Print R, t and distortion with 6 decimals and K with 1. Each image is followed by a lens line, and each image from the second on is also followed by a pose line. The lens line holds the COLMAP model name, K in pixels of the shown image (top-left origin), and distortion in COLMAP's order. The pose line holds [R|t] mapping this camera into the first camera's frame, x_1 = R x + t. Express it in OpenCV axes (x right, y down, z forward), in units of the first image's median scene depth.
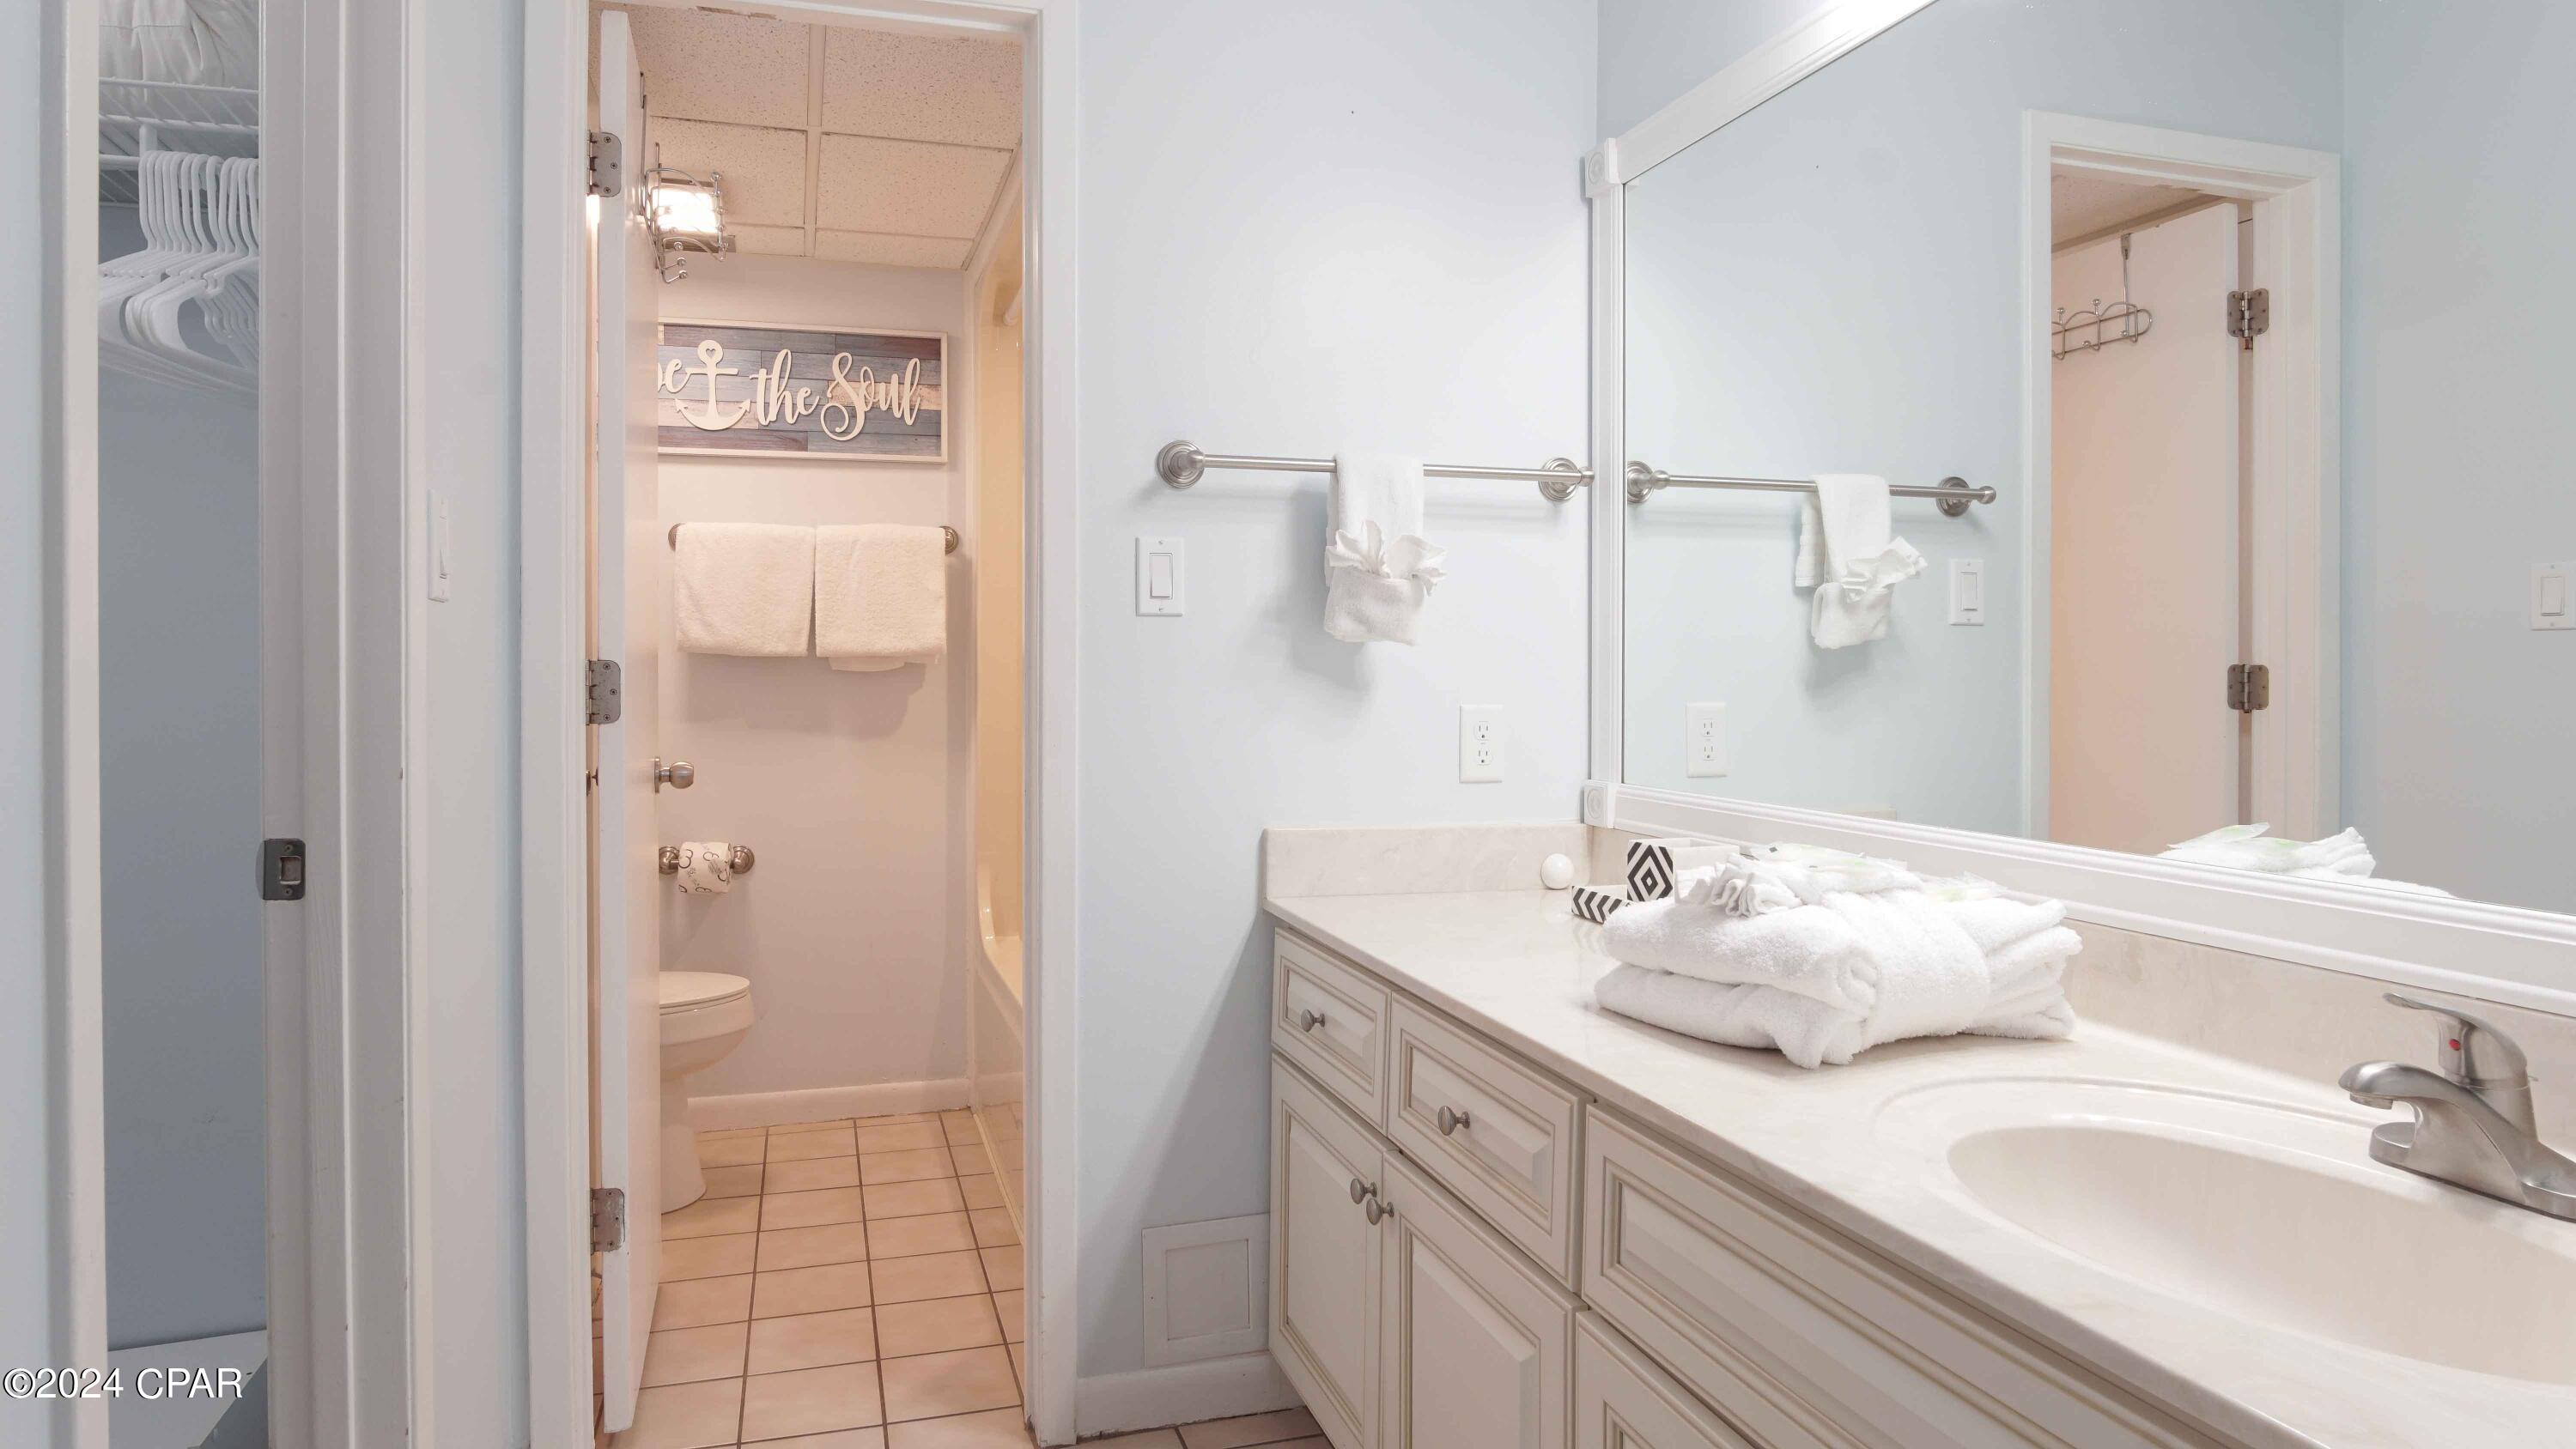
lens RADIAL K [[1457.3, 0, 1296.1], [0, 1457.3, 688.5], [0, 0, 1]] dist [-0.015166, 0.000821]
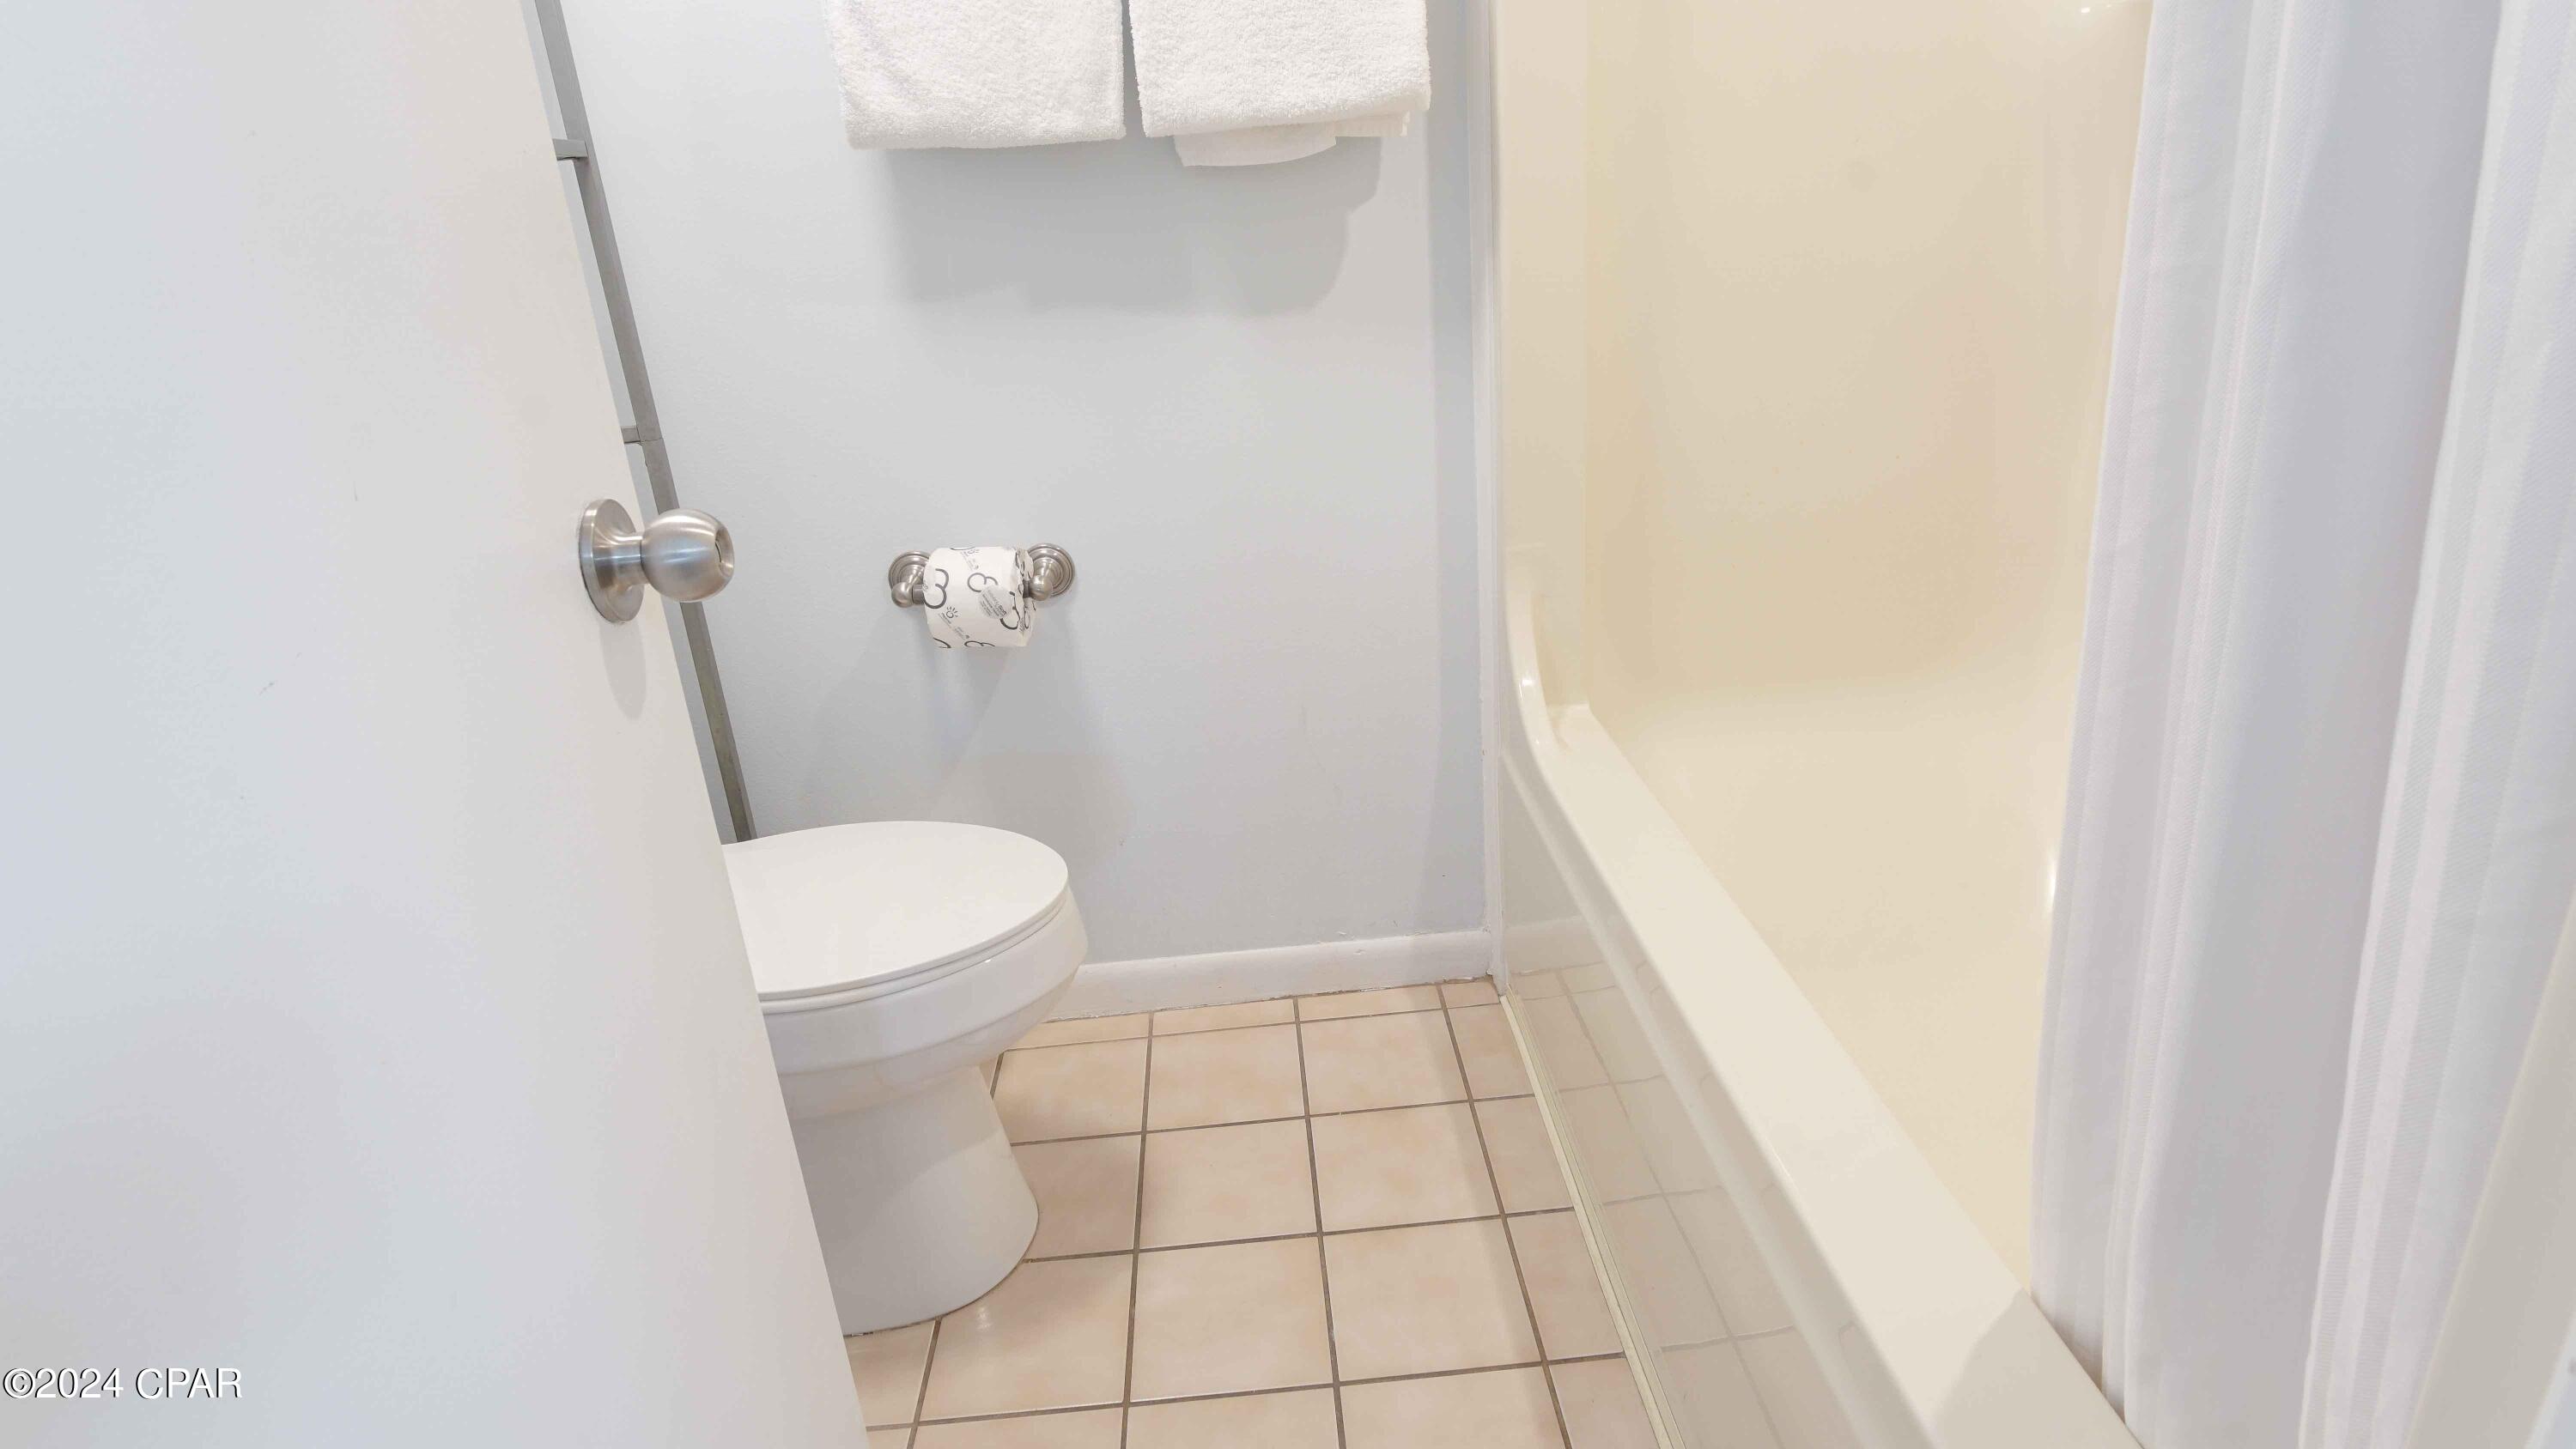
lens RADIAL K [[1457.3, 0, 1296.1], [0, 1457.3, 688.5], [0, 0, 1]] dist [-0.015166, 0.000821]
pose [[0.963137, 0.026537, -0.267700, -0.160052], [0.067361, 0.939629, 0.335499, -0.009530], [0.260442, -0.341164, 0.903204, 0.547612]]
